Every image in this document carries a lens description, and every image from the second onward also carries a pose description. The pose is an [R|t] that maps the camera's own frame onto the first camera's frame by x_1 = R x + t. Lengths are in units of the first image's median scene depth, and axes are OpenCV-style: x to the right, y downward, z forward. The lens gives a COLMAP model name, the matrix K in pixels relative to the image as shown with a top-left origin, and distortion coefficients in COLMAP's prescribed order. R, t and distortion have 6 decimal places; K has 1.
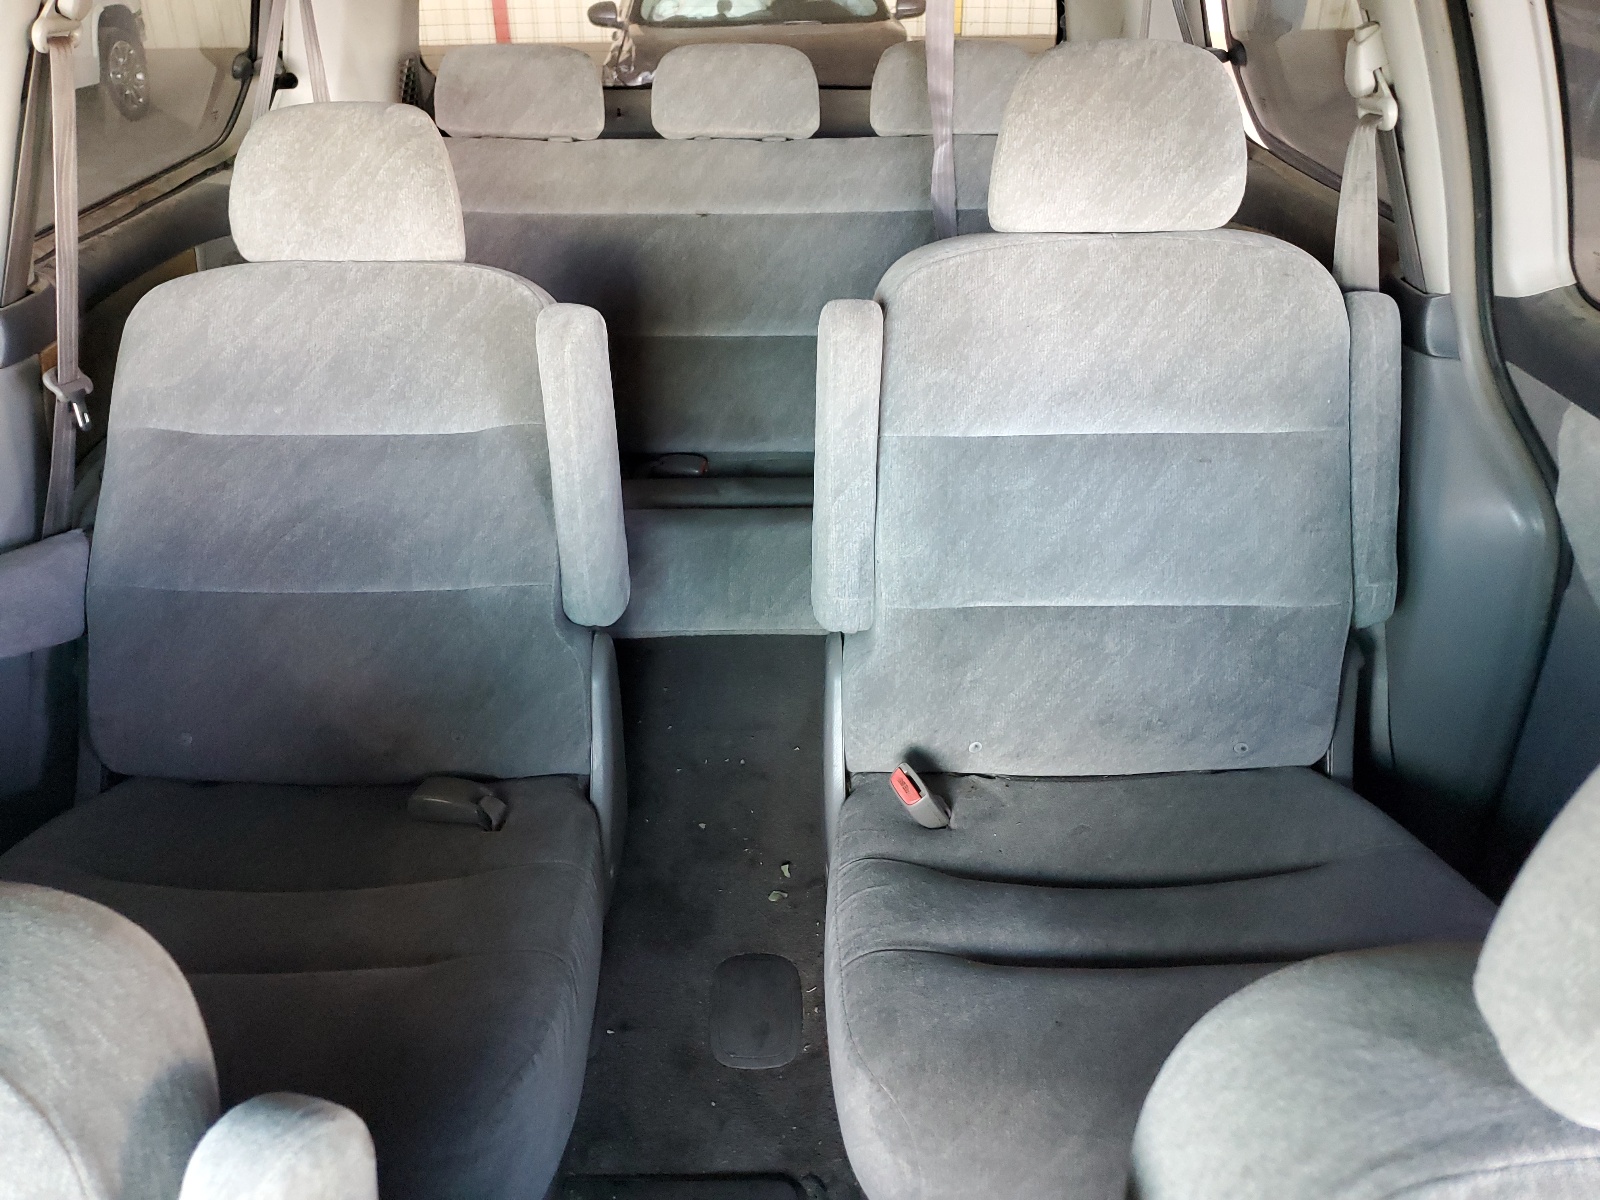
lens RADIAL K [[1224.0, 0, 800.0], [0, 1224.0, 600.0], [0, 0, 1]] dist [0.040918, -0.006938]
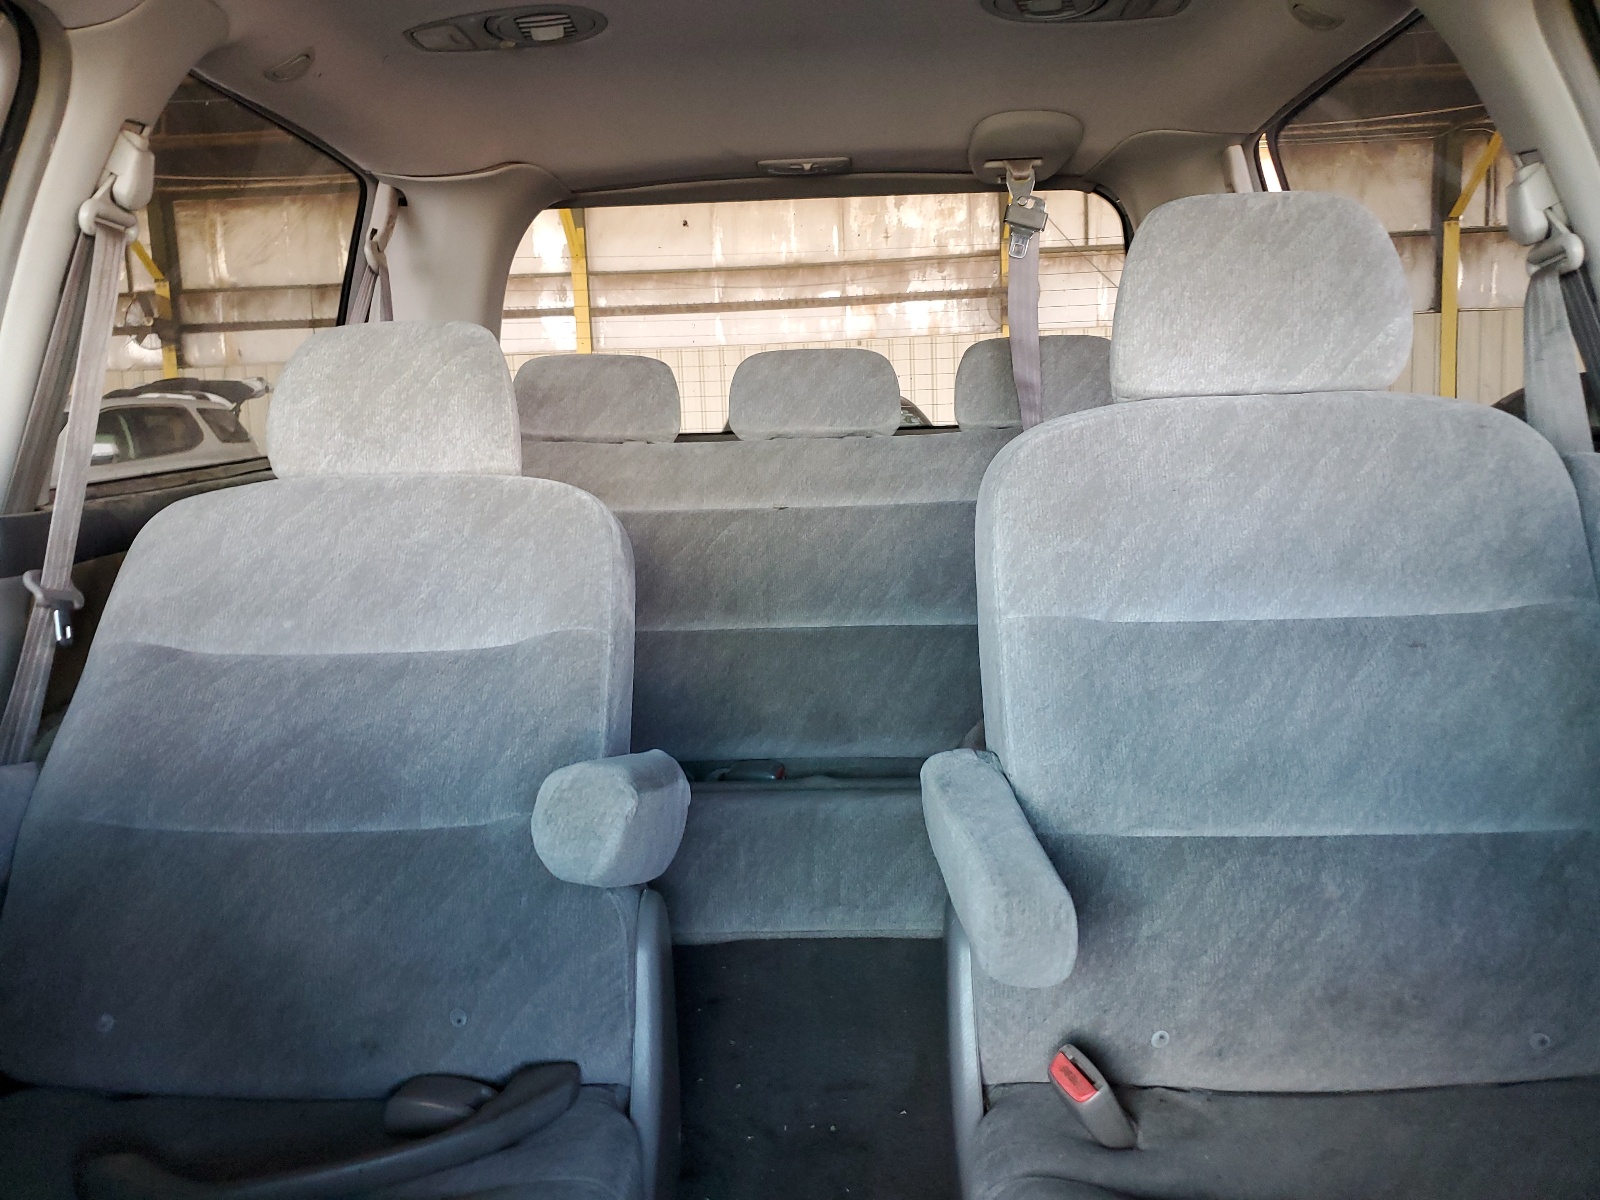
lens RADIAL K [[1253.6, 0, 800.0], [0, 1253.6, 600.0], [0, 0, 1]] dist [-0.003655, 0.062311]
pose [[0.998044, -0.028683, -0.055554, -0.021759], [0.008464, 0.942362, -0.334487, 0.125691], [0.061946, 0.333363, 0.940761, 0.204079]]
